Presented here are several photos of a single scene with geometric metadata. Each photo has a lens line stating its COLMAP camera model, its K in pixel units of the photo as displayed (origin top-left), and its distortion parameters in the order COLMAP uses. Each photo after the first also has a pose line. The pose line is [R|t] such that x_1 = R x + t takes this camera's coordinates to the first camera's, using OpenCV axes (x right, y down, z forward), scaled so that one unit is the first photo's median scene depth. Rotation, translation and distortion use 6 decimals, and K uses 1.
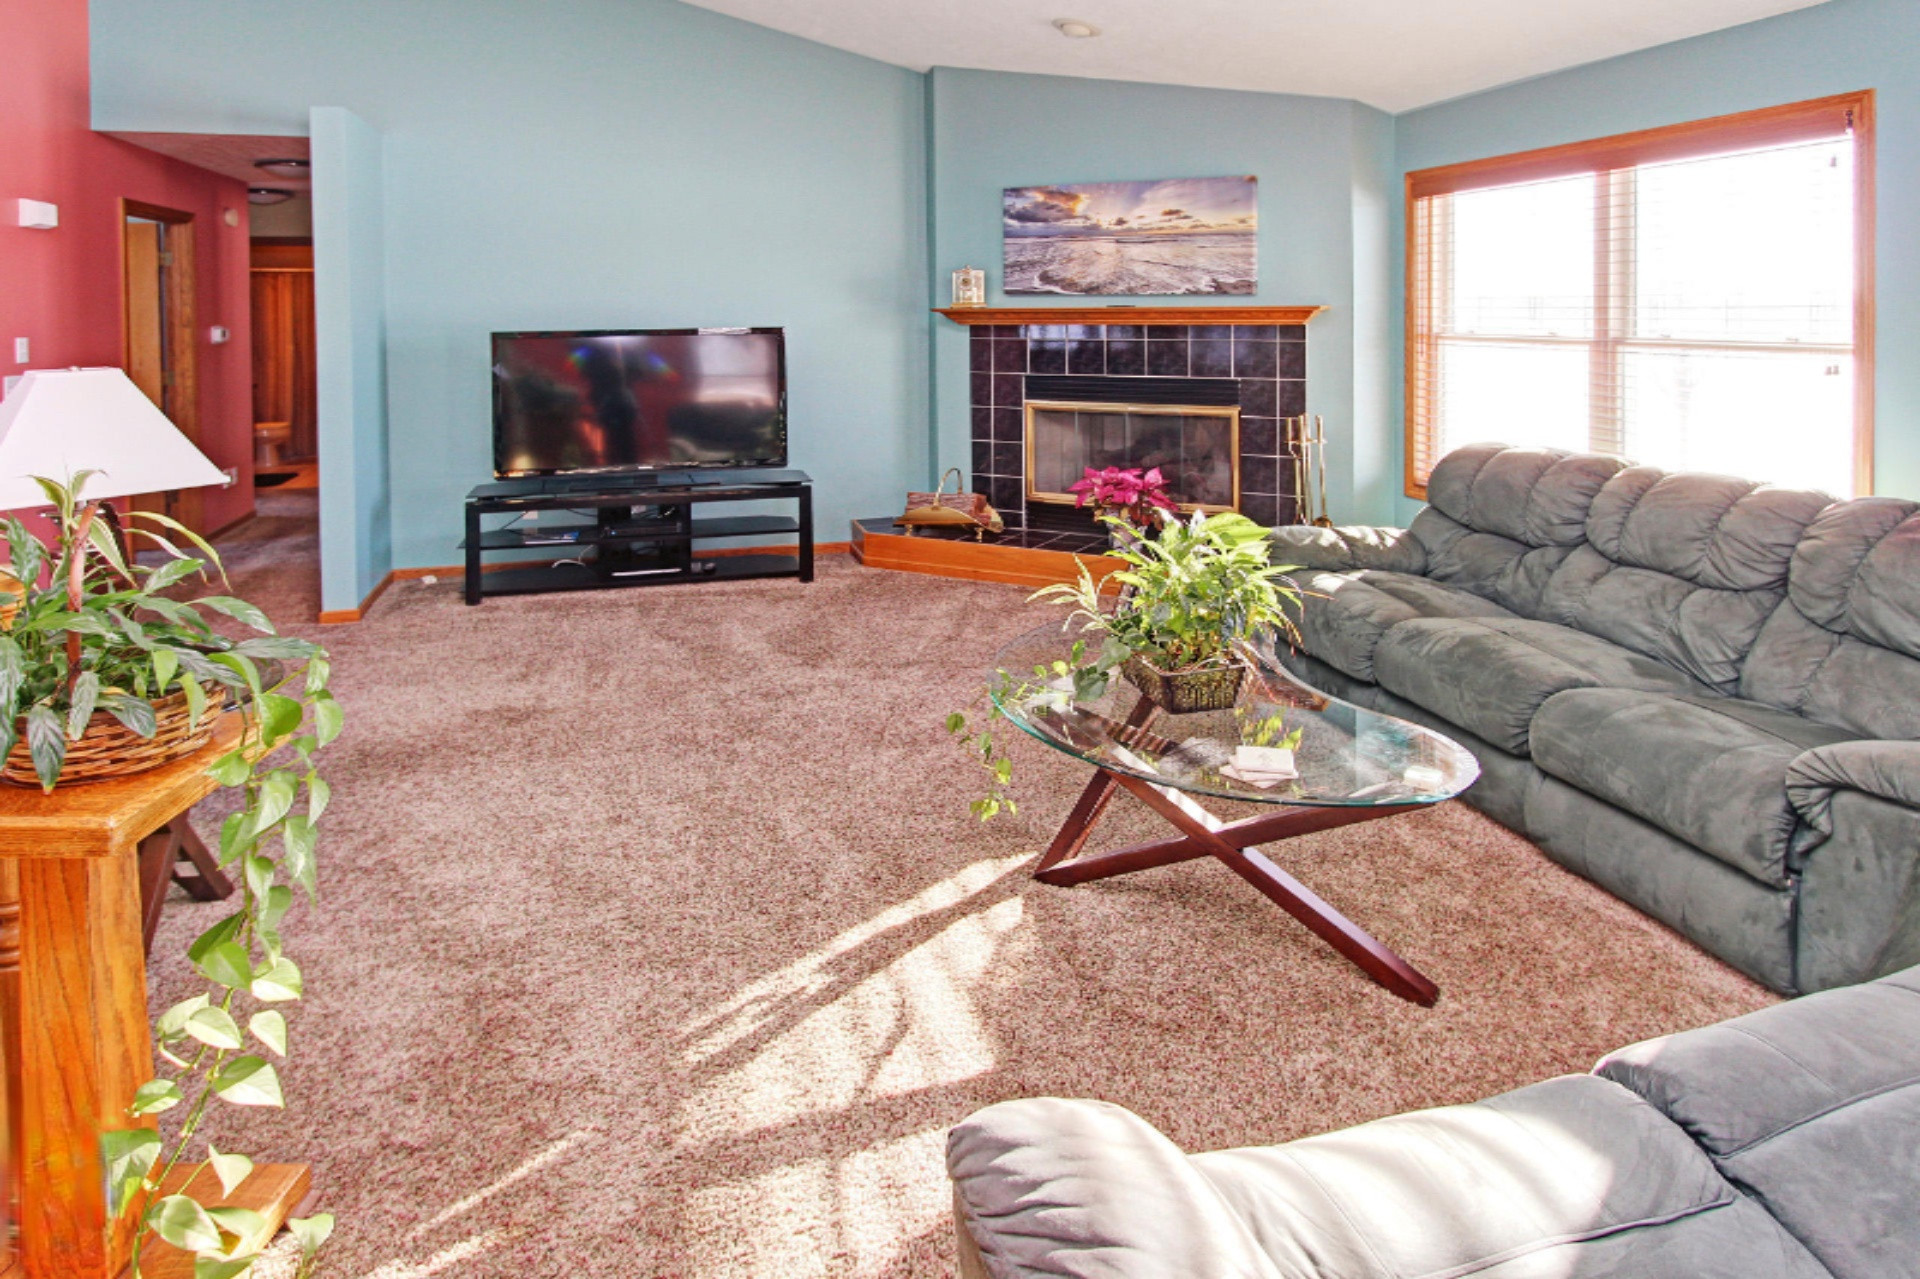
lens RADIAL K [[1158.9, 0, 988.1], [0, 1158.9, 656.2], [0, 0, 1]] dist [0.000022, 0.012885]
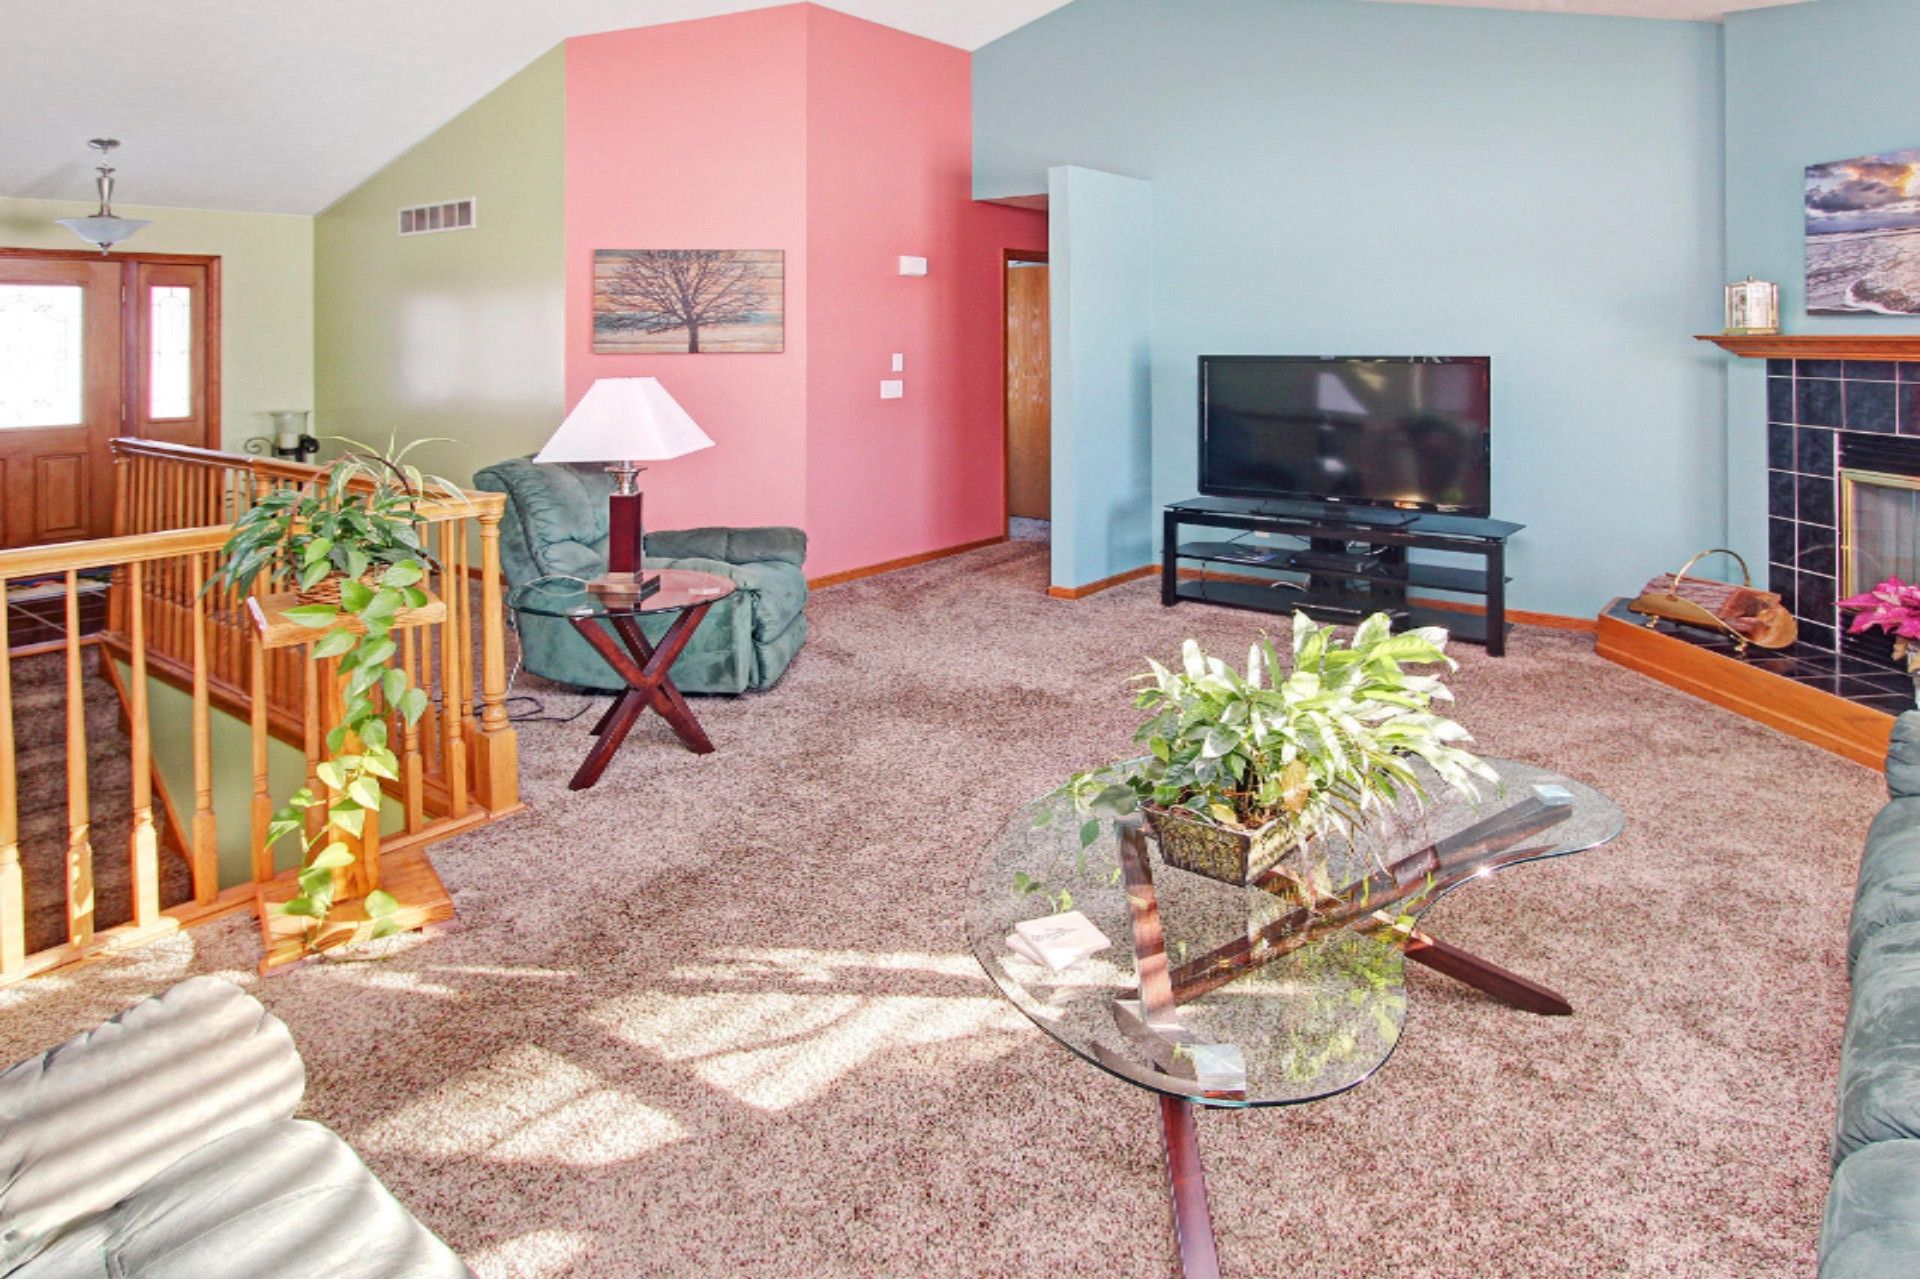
lens RADIAL K [[1170.4, 0, 960.0], [0, 1170.4, 639.5], [0, 0, 1]] dist [0.002128, -0.001108]
pose [[0.586298, 0.208266, -0.782866, 0.333466], [-0.239272, 0.967793, 0.078268, -0.058900], [0.773953, 0.141429, 0.617248, 0.205660]]
